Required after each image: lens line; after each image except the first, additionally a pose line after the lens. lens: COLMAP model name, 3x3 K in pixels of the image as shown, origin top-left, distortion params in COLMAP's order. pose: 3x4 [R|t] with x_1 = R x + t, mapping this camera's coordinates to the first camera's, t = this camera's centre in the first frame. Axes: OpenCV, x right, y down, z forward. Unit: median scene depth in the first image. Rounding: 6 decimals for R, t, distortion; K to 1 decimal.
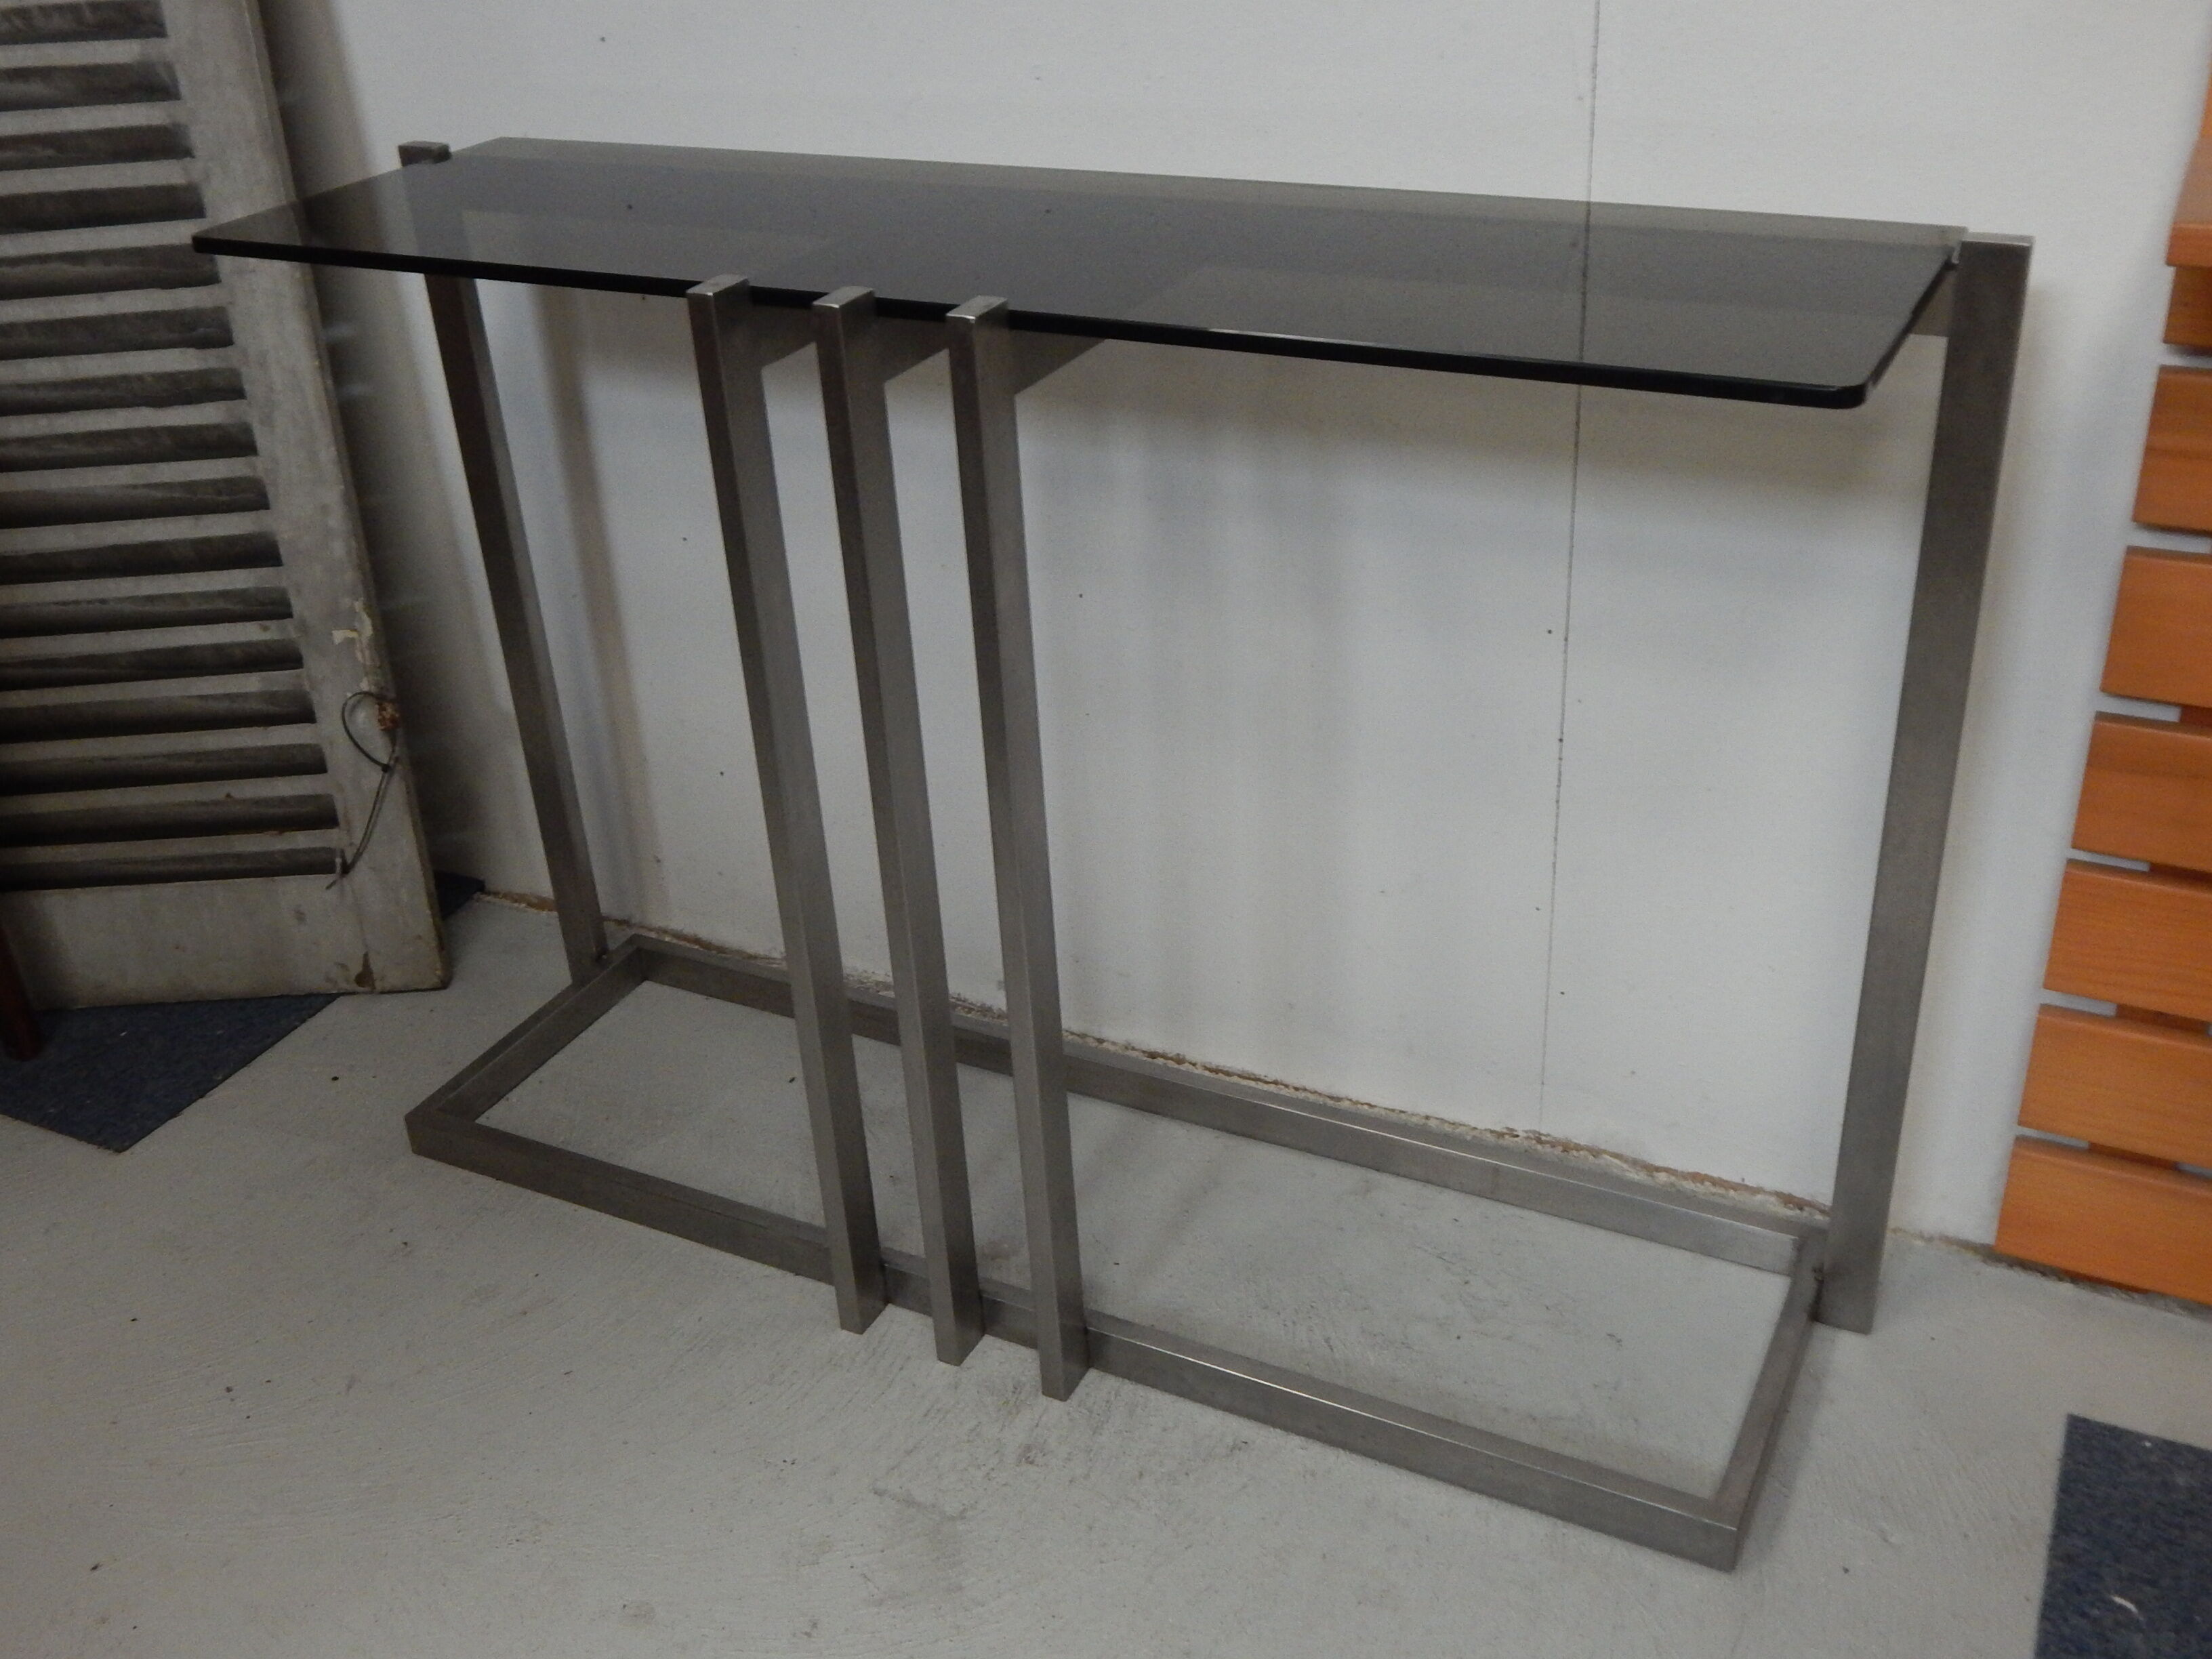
lens RADIAL K [[2156.8, 0, 1110.0], [0, 2156.8, 844.0], [0, 0, 1]] dist [-0.016272, 0.000000]
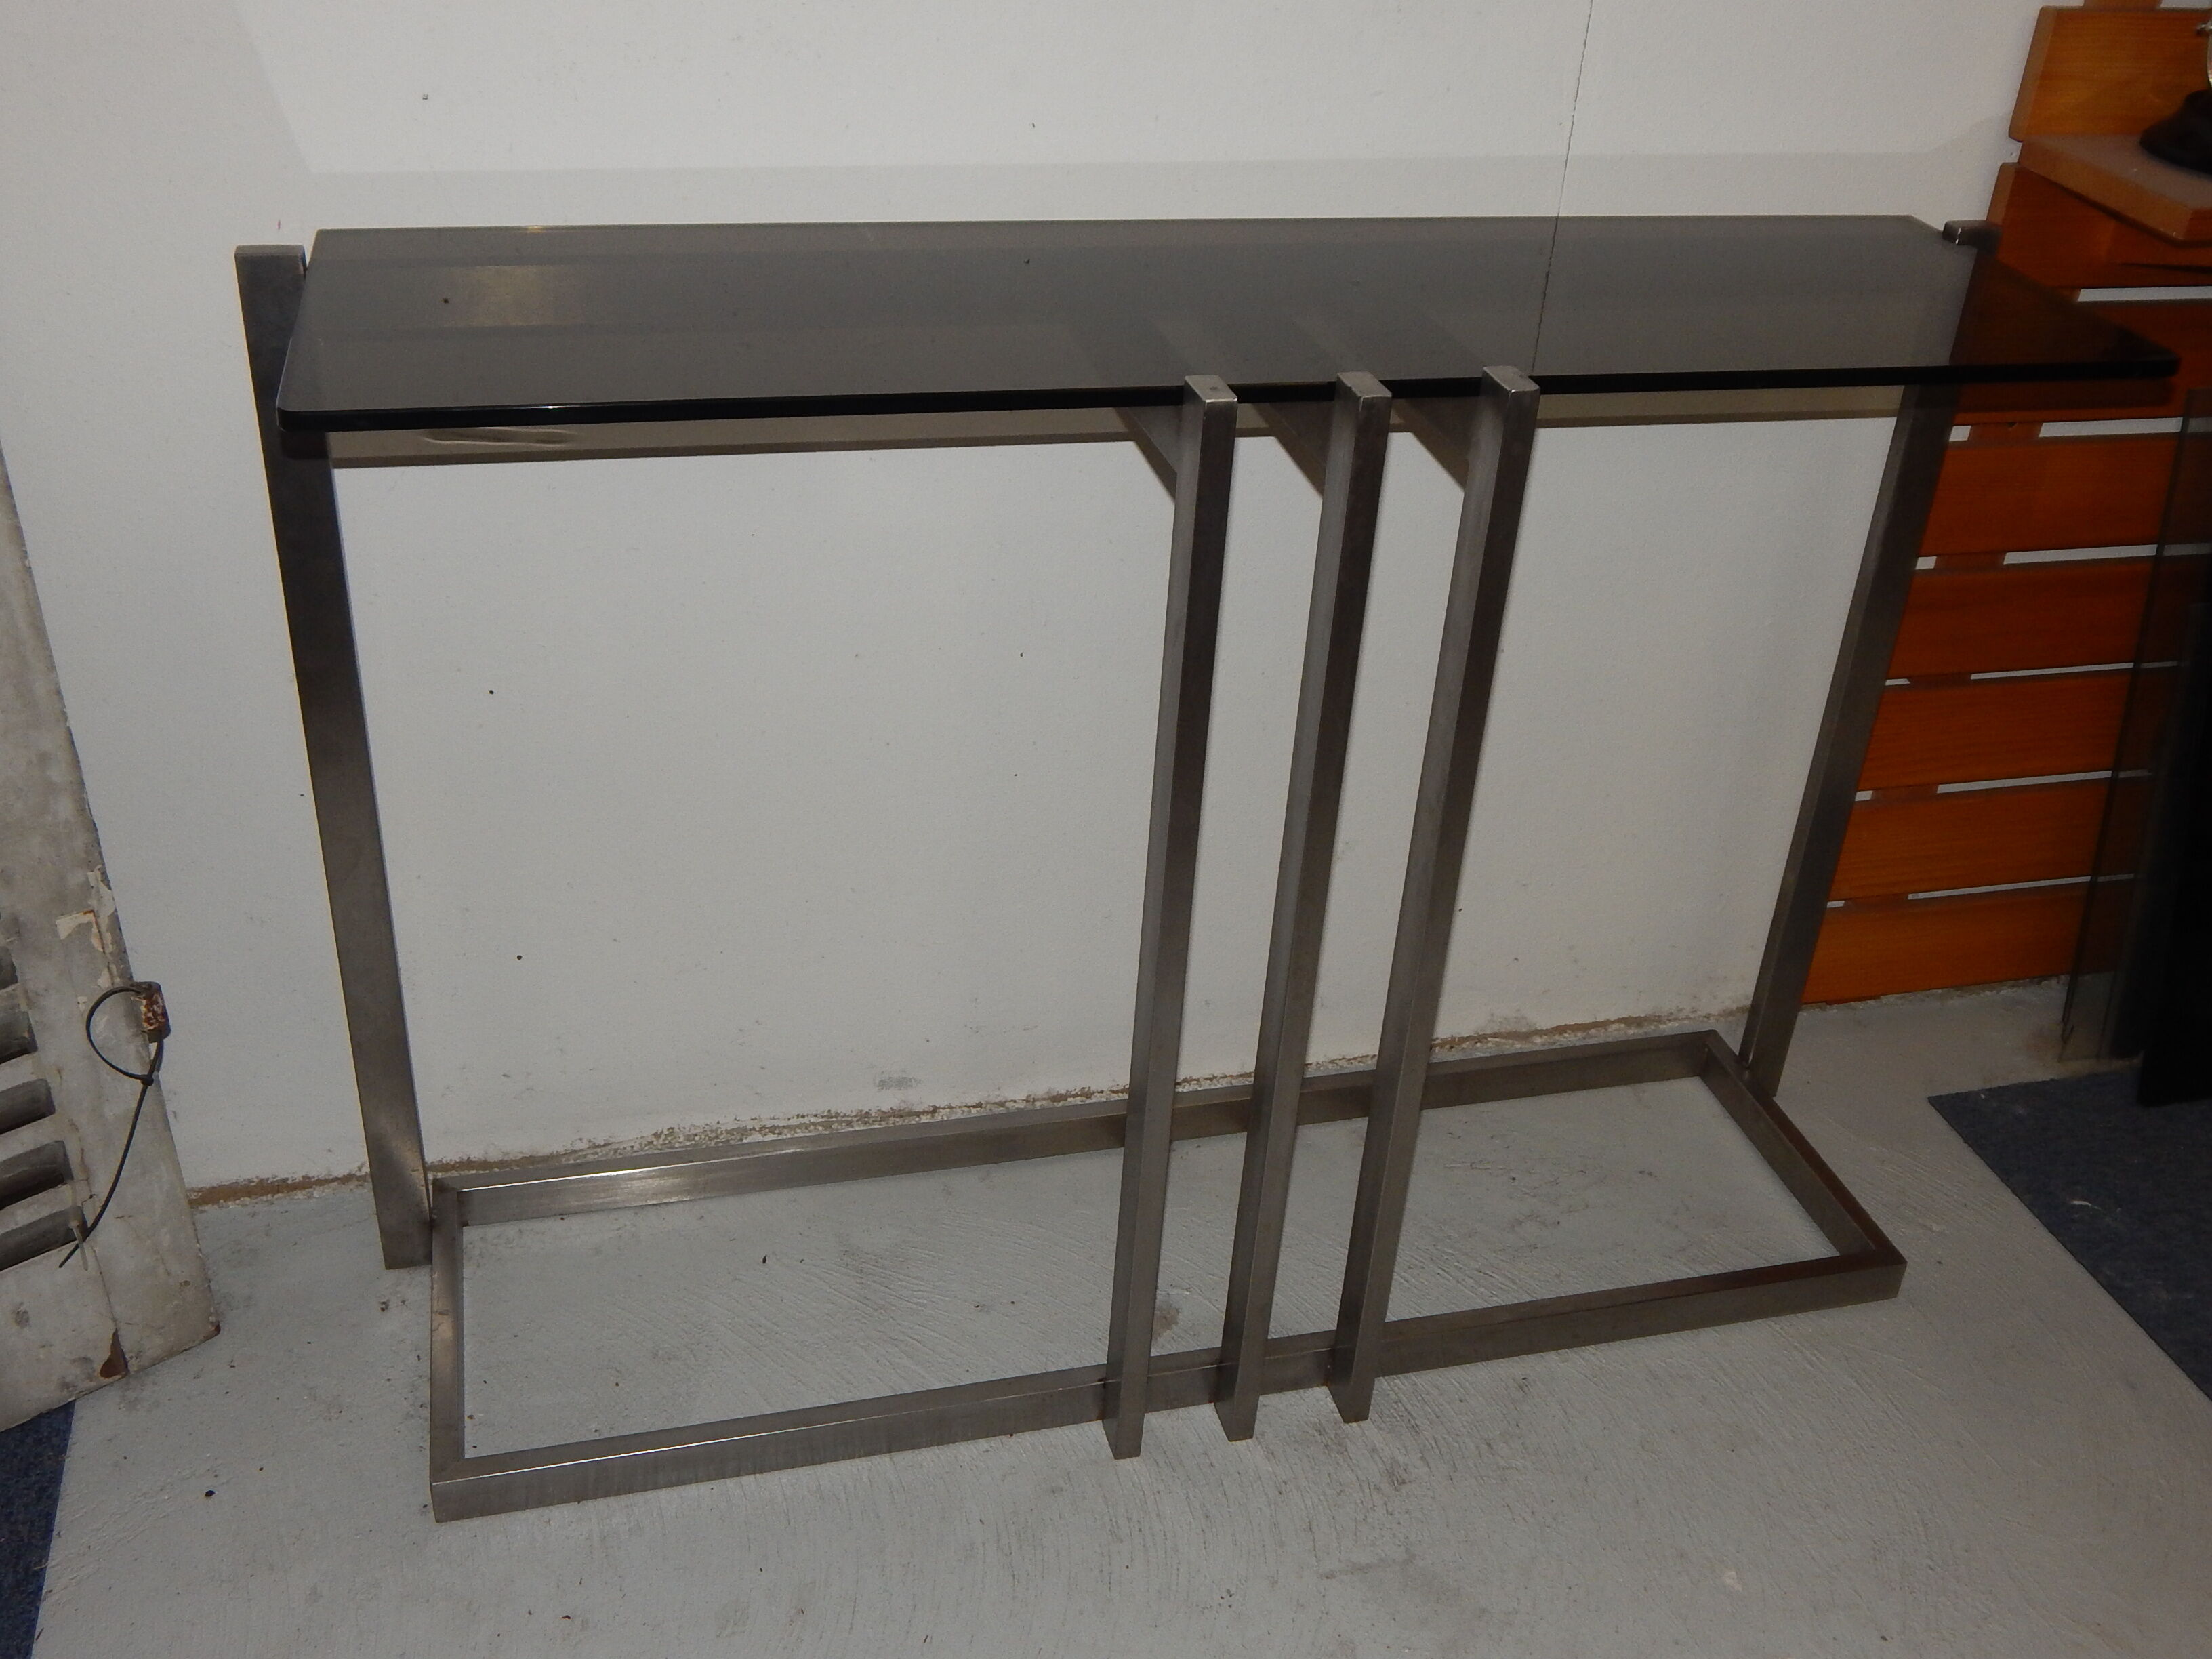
lens RADIAL K [[2156.8, 0, 1116.6], [0, 2156.8, 828.7], [0, 0, 1]] dist [-0.016272, 0.000000]
pose [[0.742706, -0.256726, 0.618450, -0.556971], [0.240799, 0.964199, 0.111071, -0.128238], [-0.624823, 0.066429, 0.777935, 0.216101]]
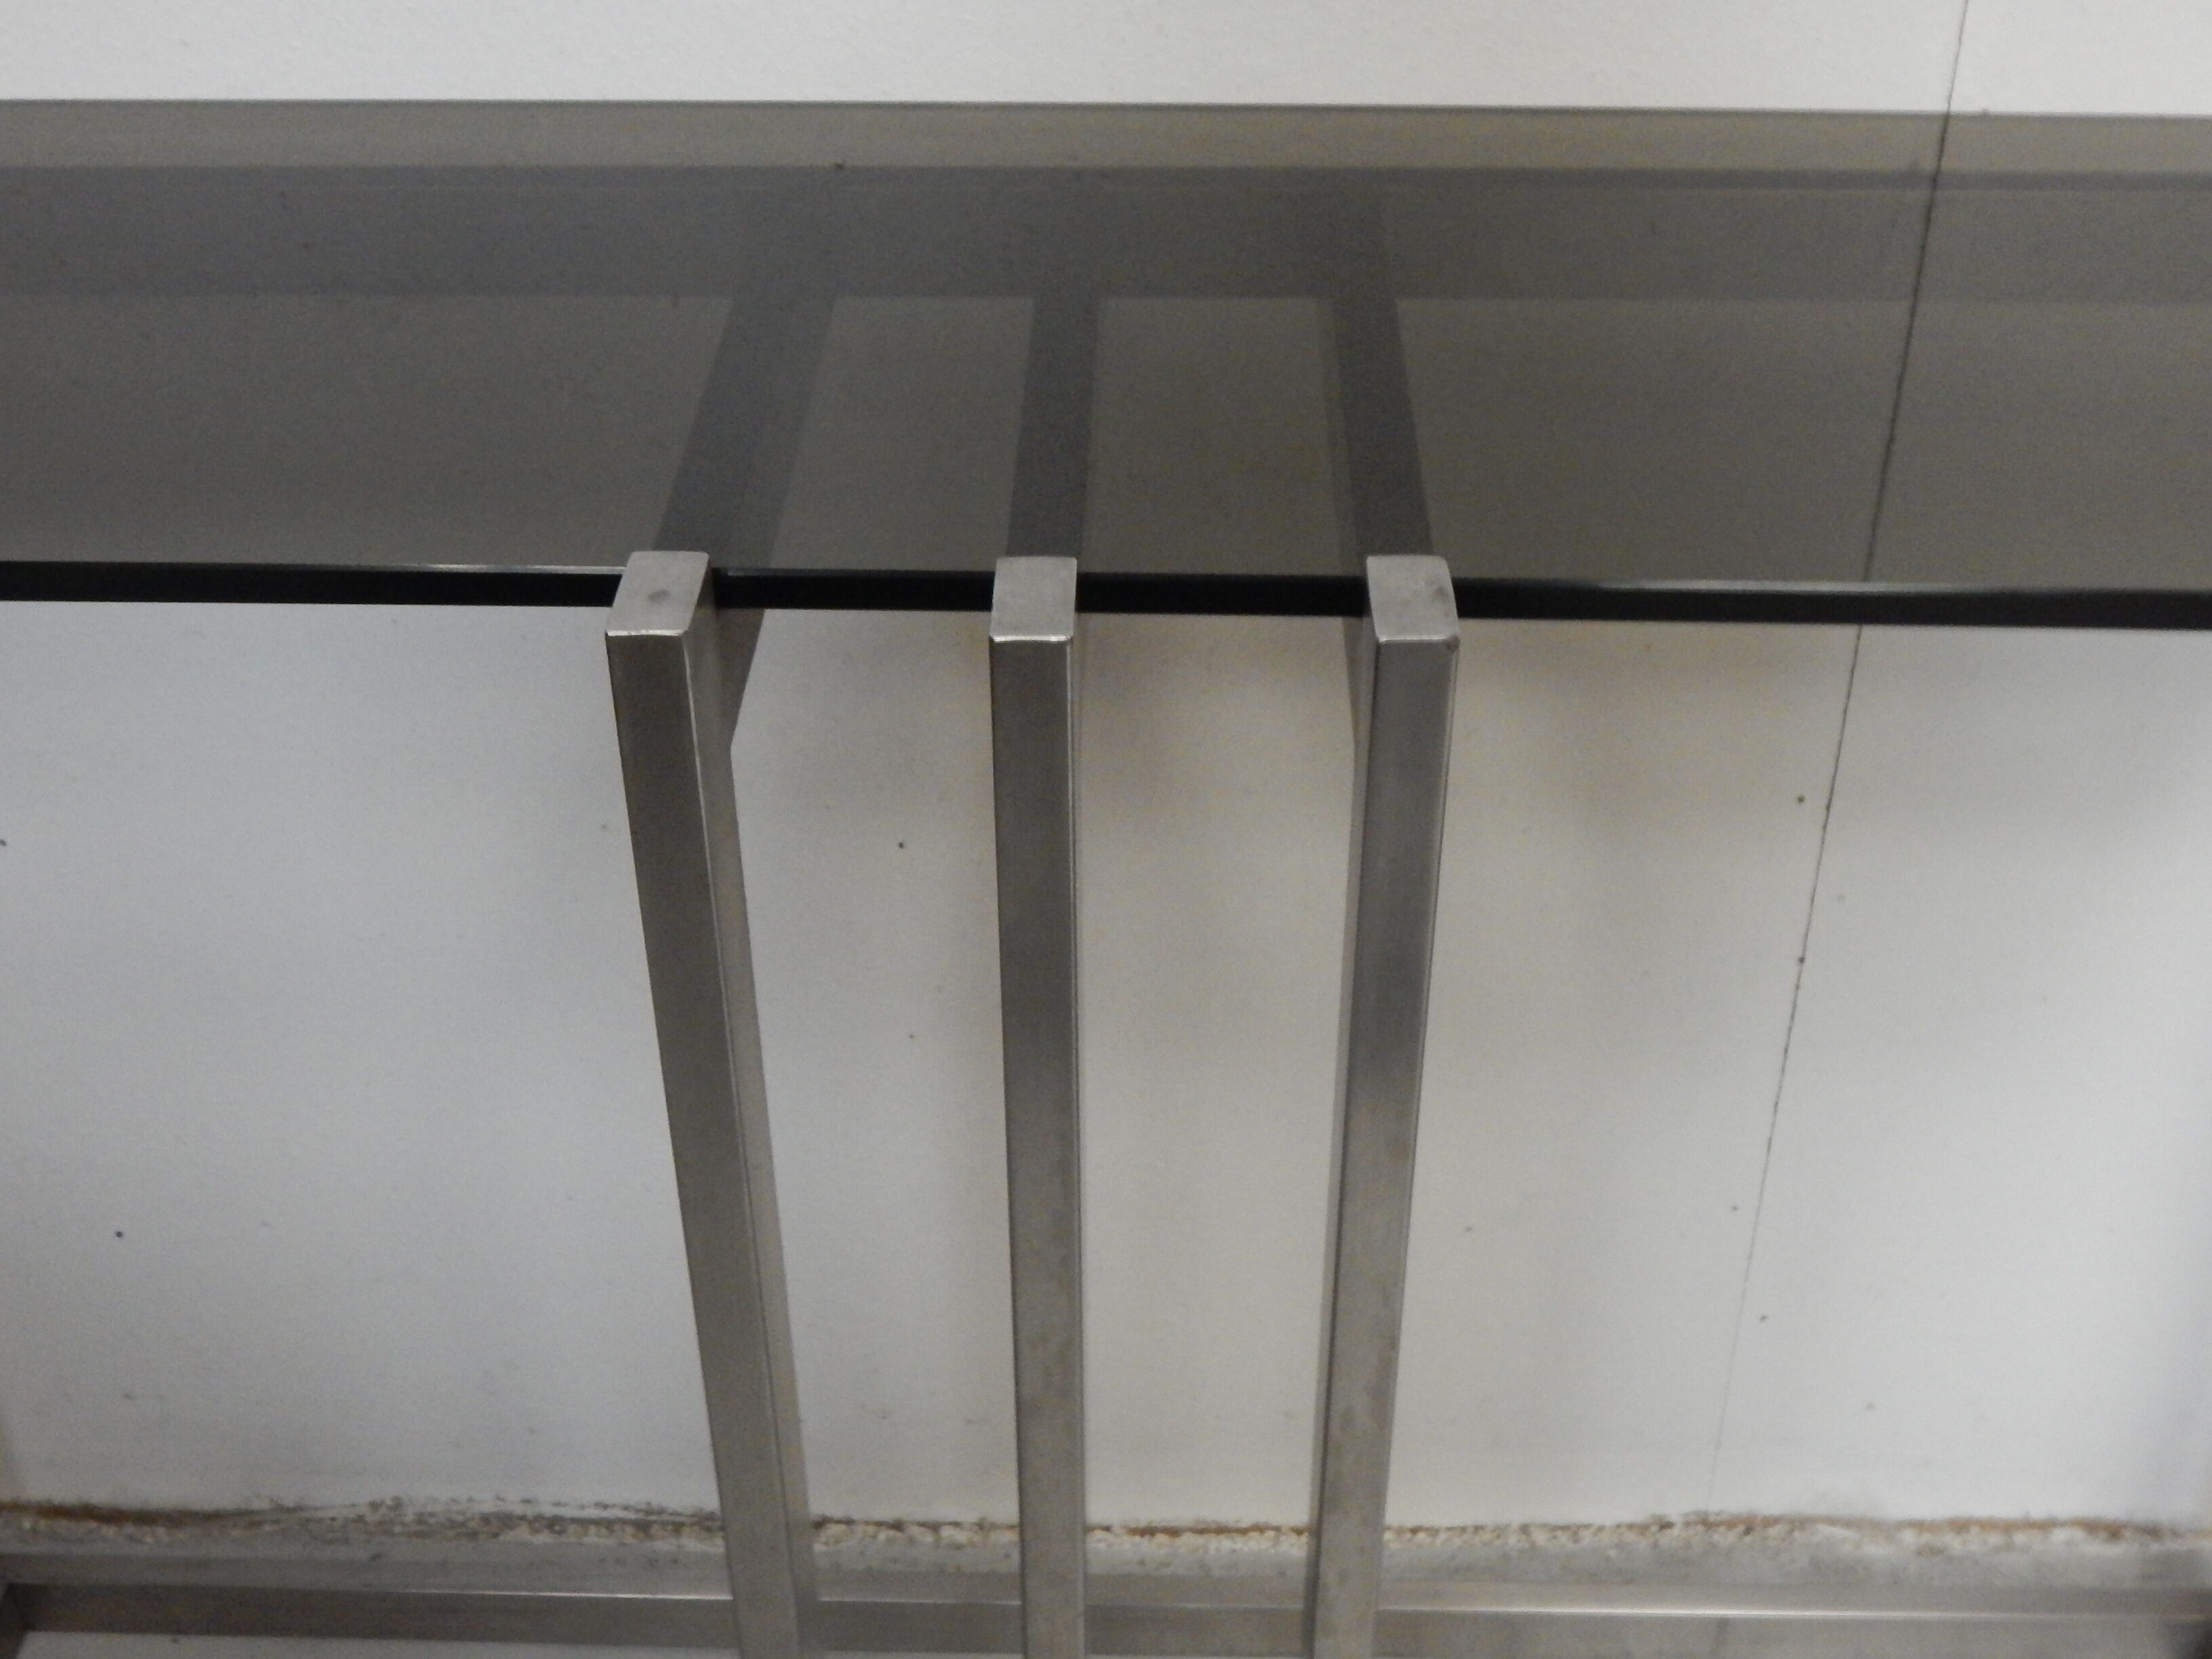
lens RADIAL K [[2753.4, 0, 1128.3], [0, 2753.4, 809.8], [0, 0, 1]] dist [-0.022402, 0.000000]
pose [[0.901122, -0.202298, 0.383478, -0.211145], [0.175350, 0.978957, 0.104384, -0.173794], [-0.396525, -0.026820, 0.917632, 0.318216]]
